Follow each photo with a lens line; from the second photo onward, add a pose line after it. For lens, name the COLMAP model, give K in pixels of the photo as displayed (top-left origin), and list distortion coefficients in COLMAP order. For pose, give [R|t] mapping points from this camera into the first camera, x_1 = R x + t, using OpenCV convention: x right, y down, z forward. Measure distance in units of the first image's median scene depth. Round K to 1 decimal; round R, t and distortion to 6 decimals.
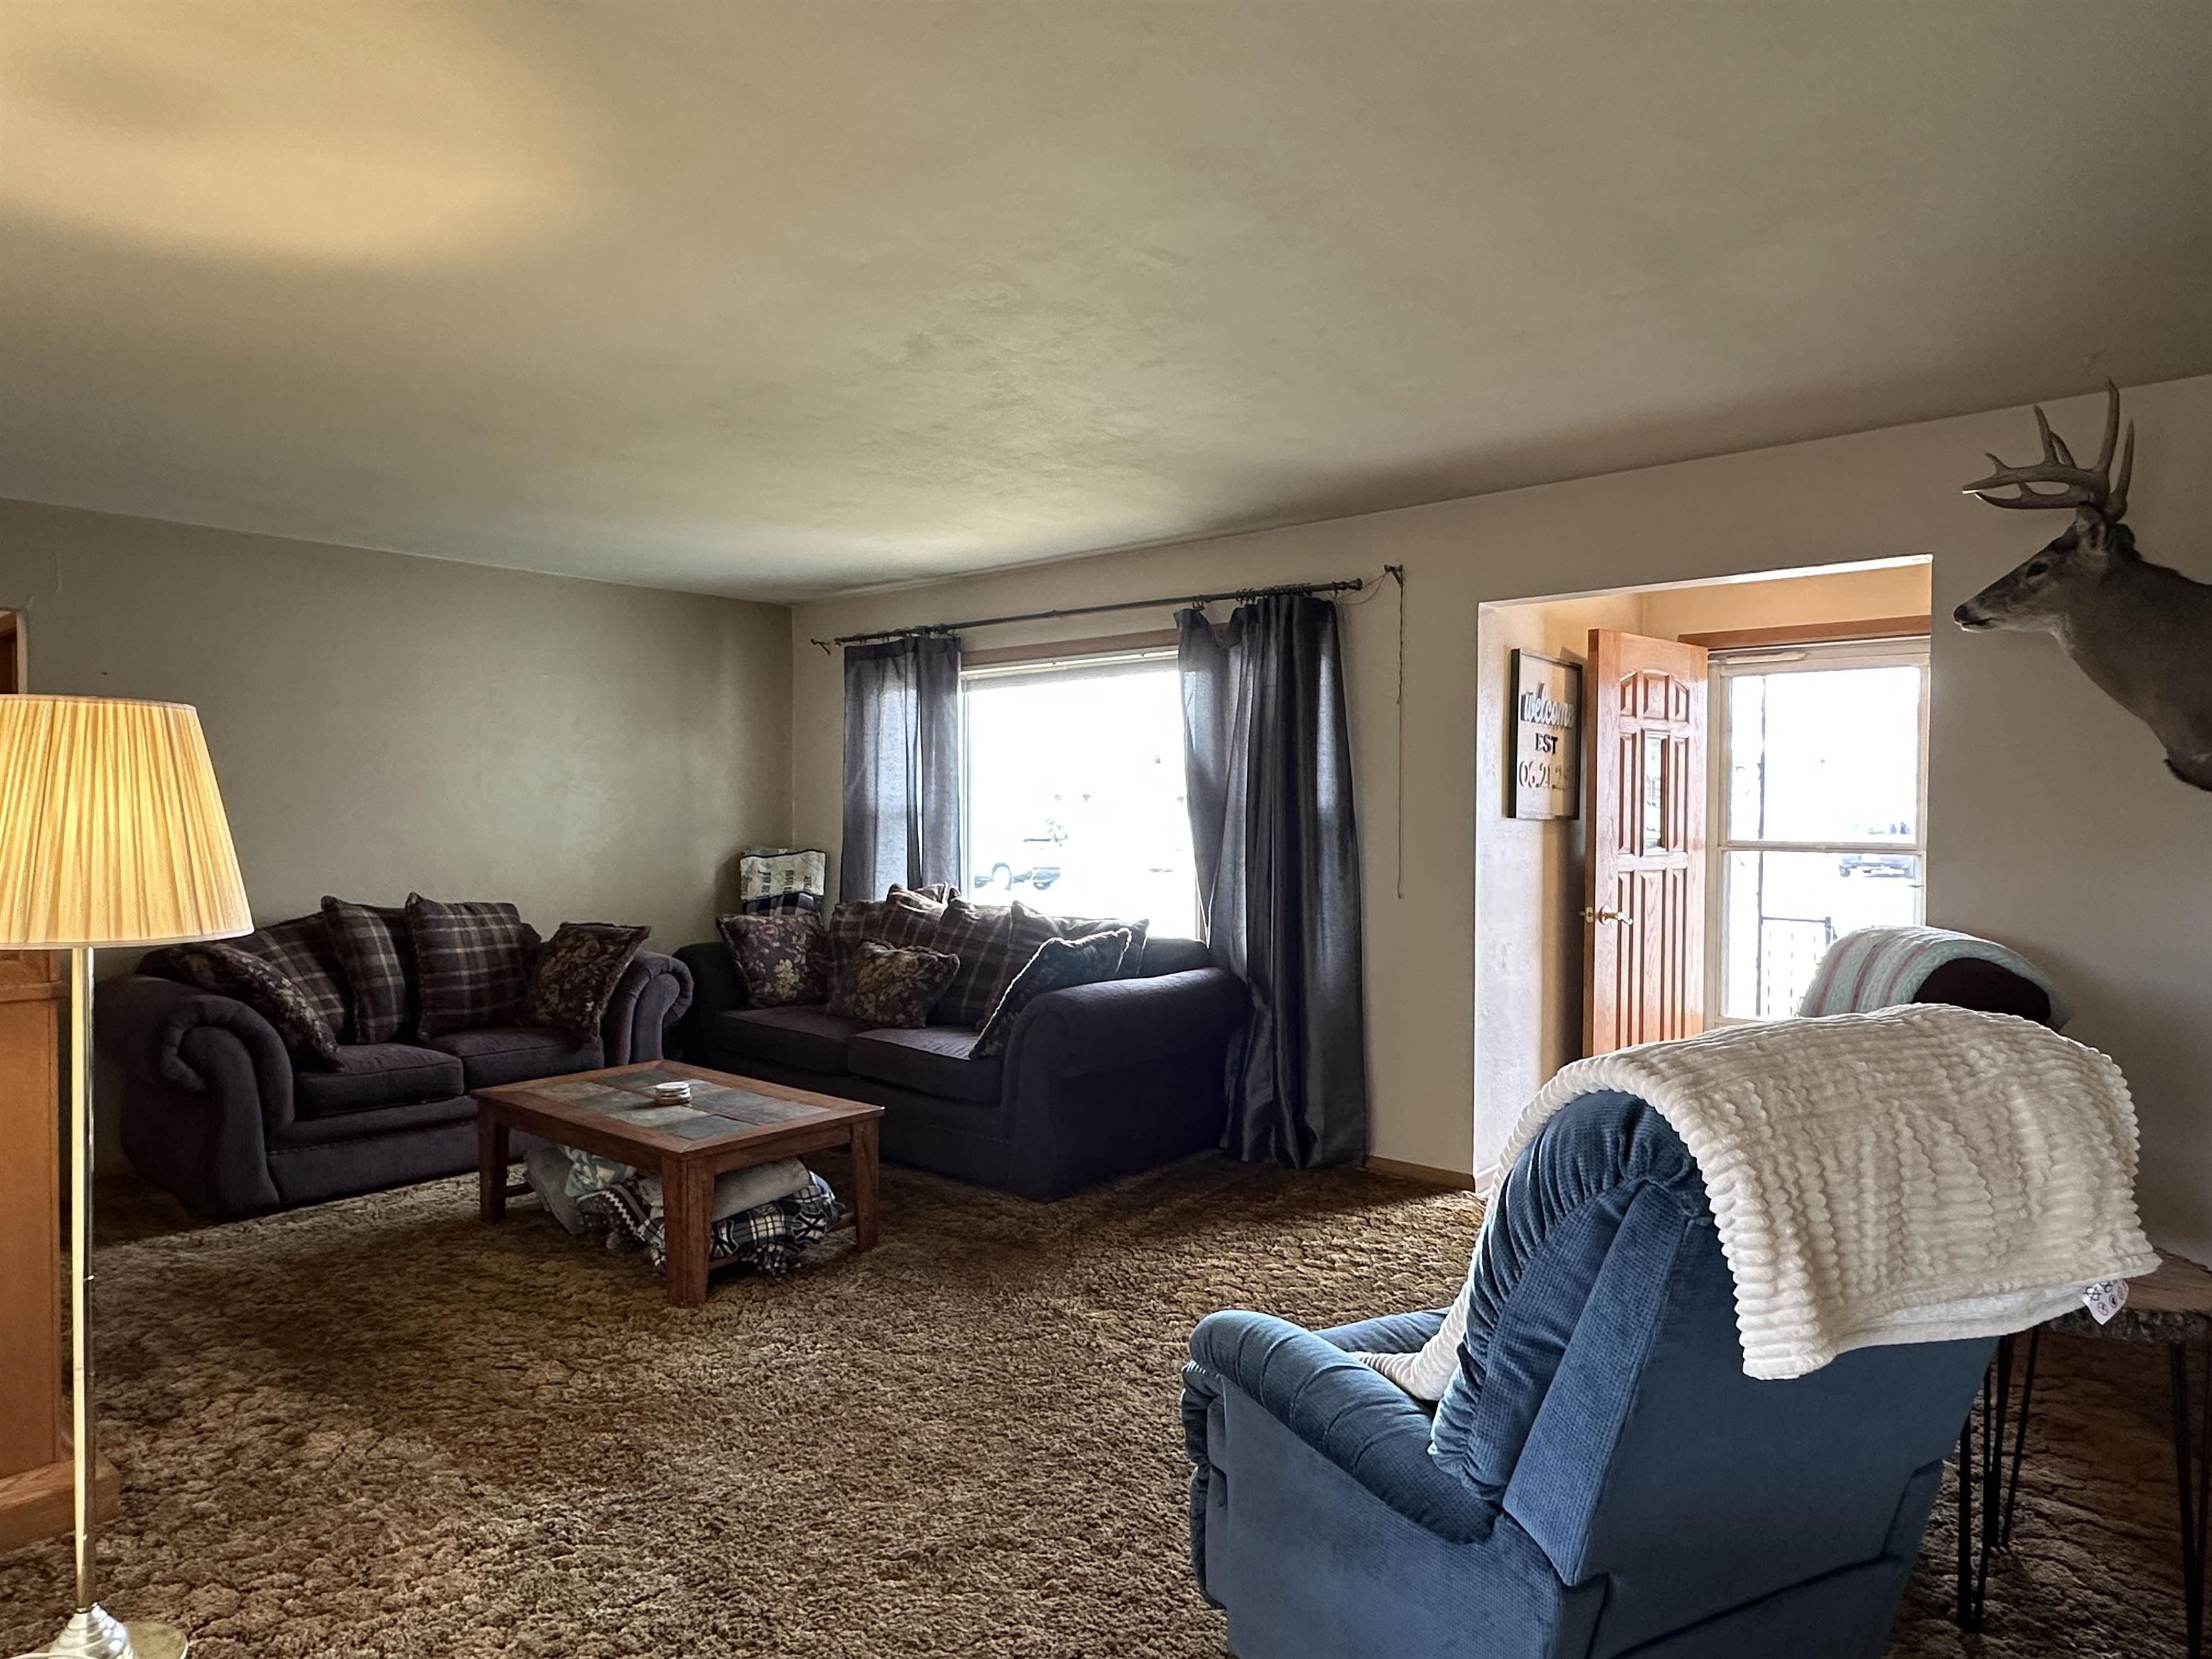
lens RADIAL K [[1380.1, 0, 1110.0], [0, 1380.1, 816.3], [0, 0, 1]] dist [0.001754, -0.006254]
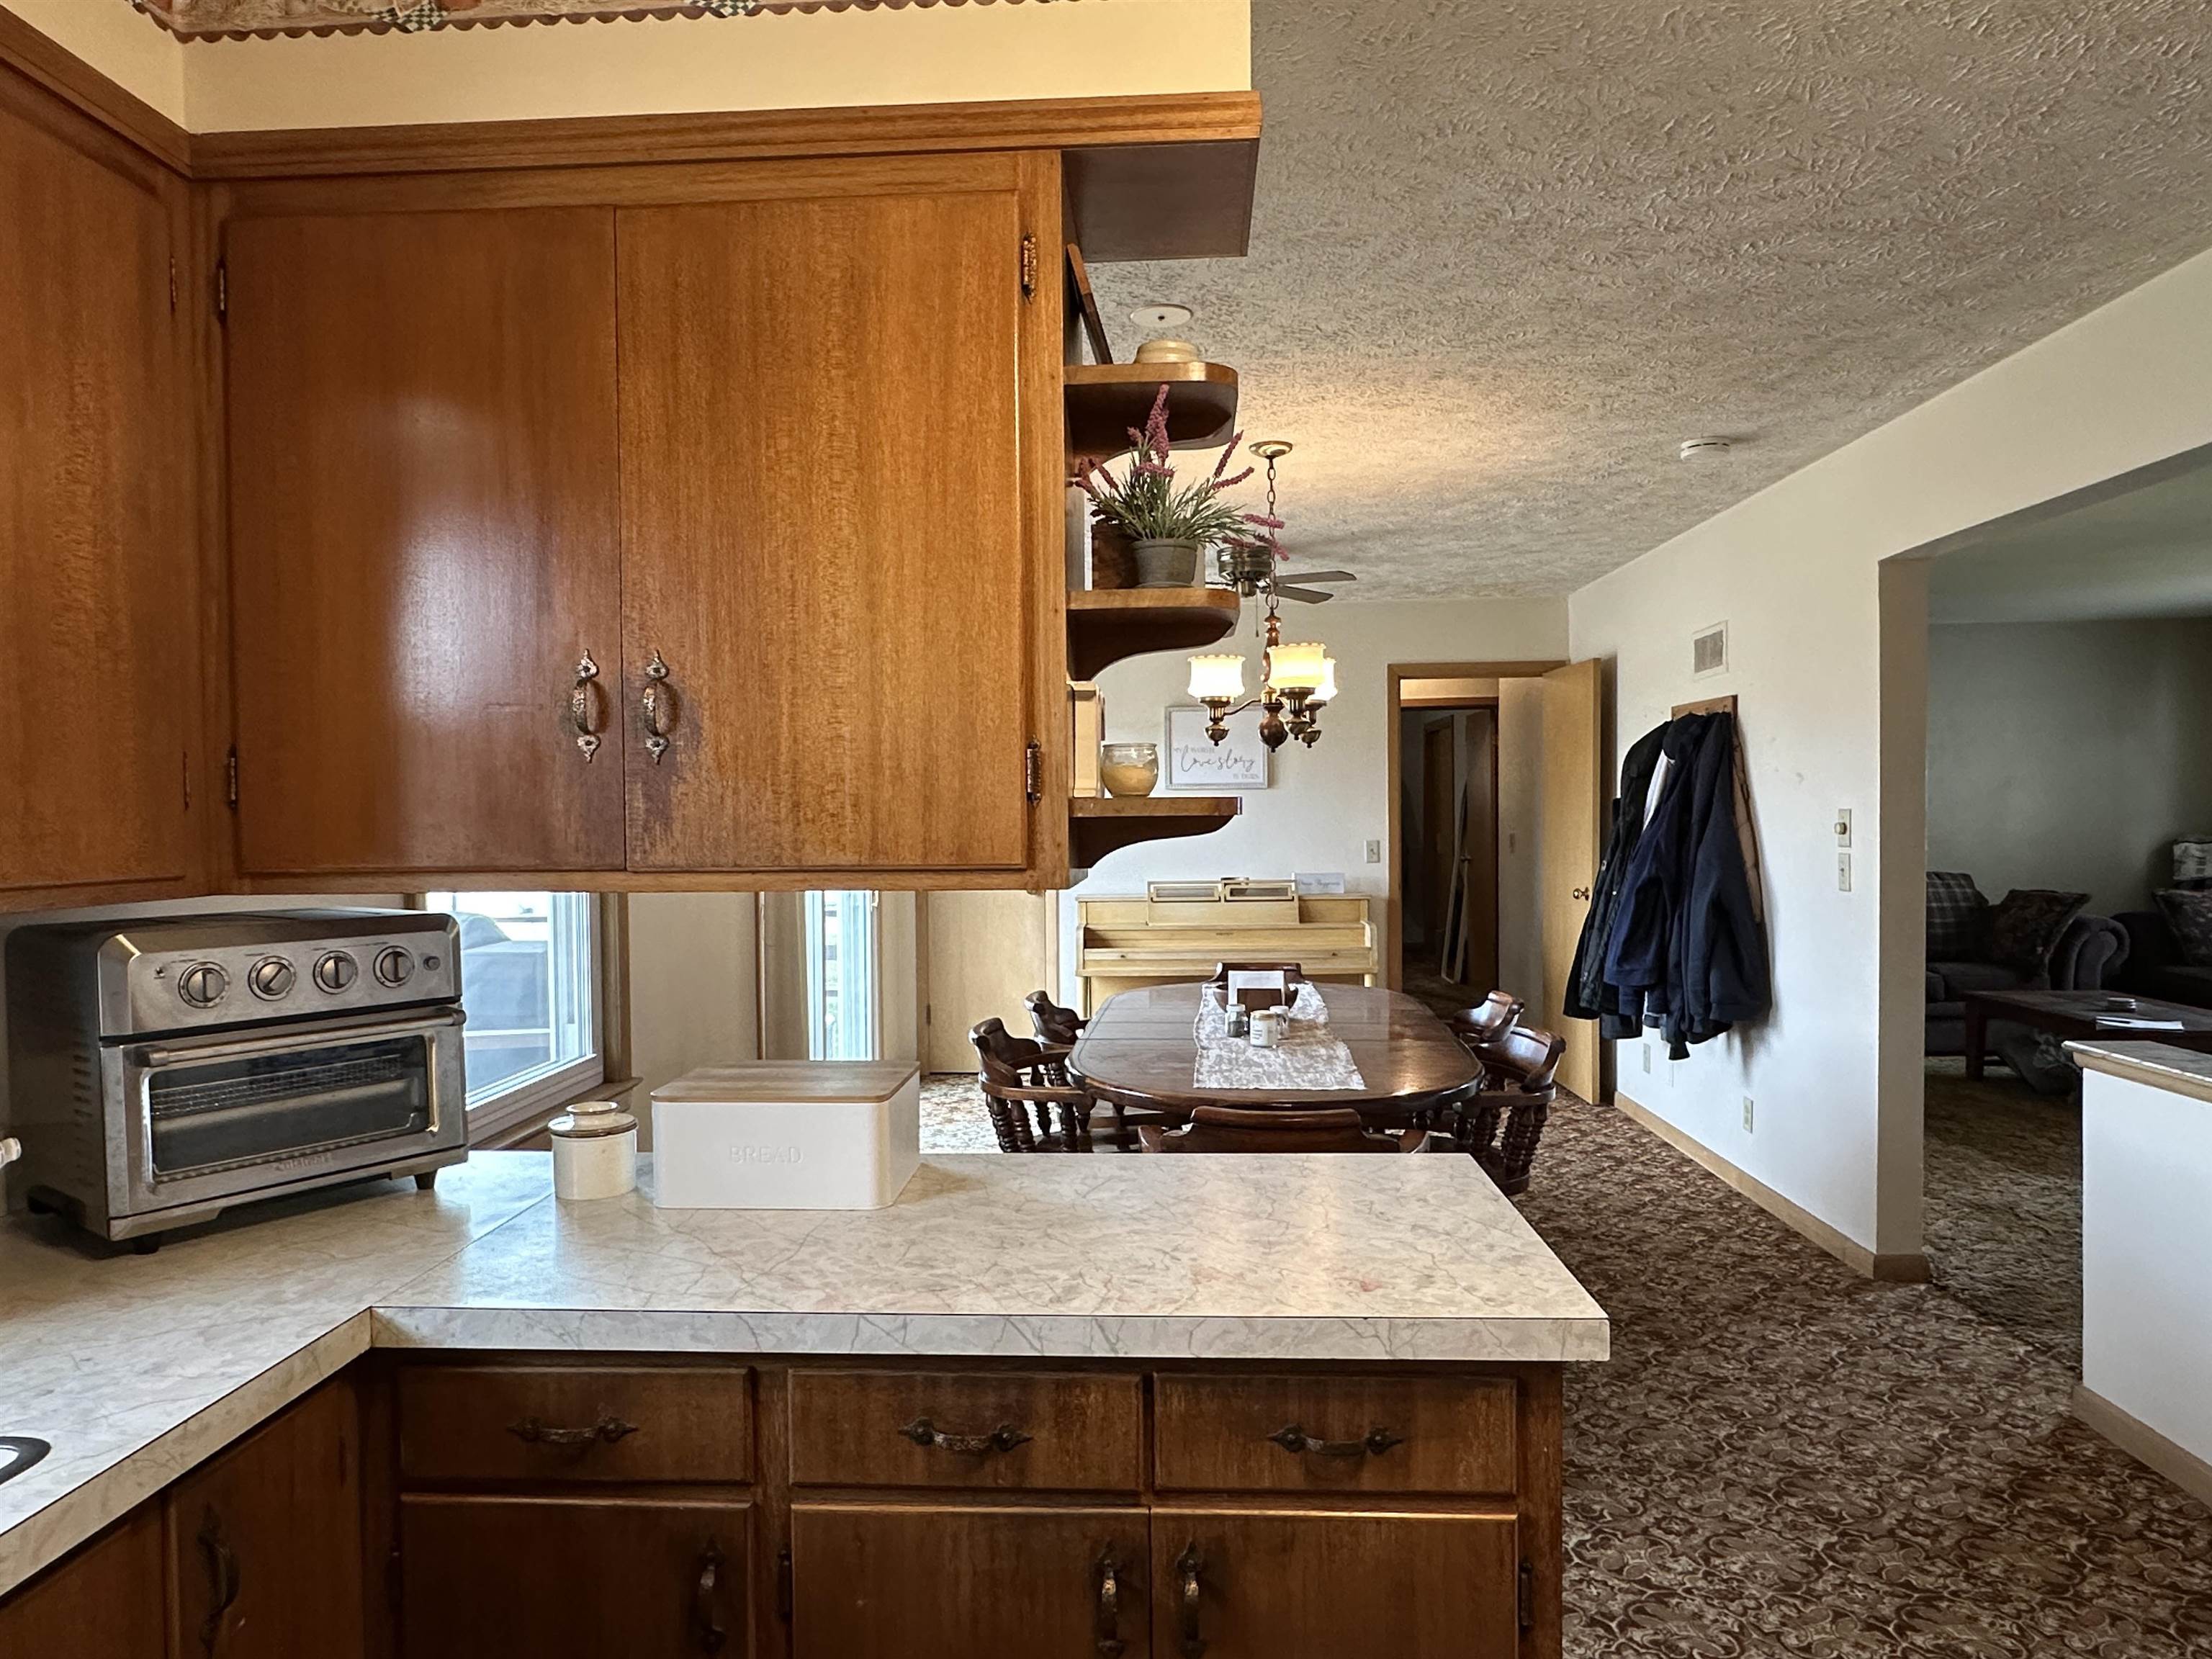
lens RADIAL K [[1380.1, 0, 1113.6], [0, 1380.1, 845.1], [0, 0, 1]] dist [0.001754, -0.006254]
pose [[0.613269, 0.013458, -0.789760, 0.122480], [0.007172, 0.999719, 0.022605, -0.000865], [0.789842, -0.019527, 0.613000, -0.506496]]
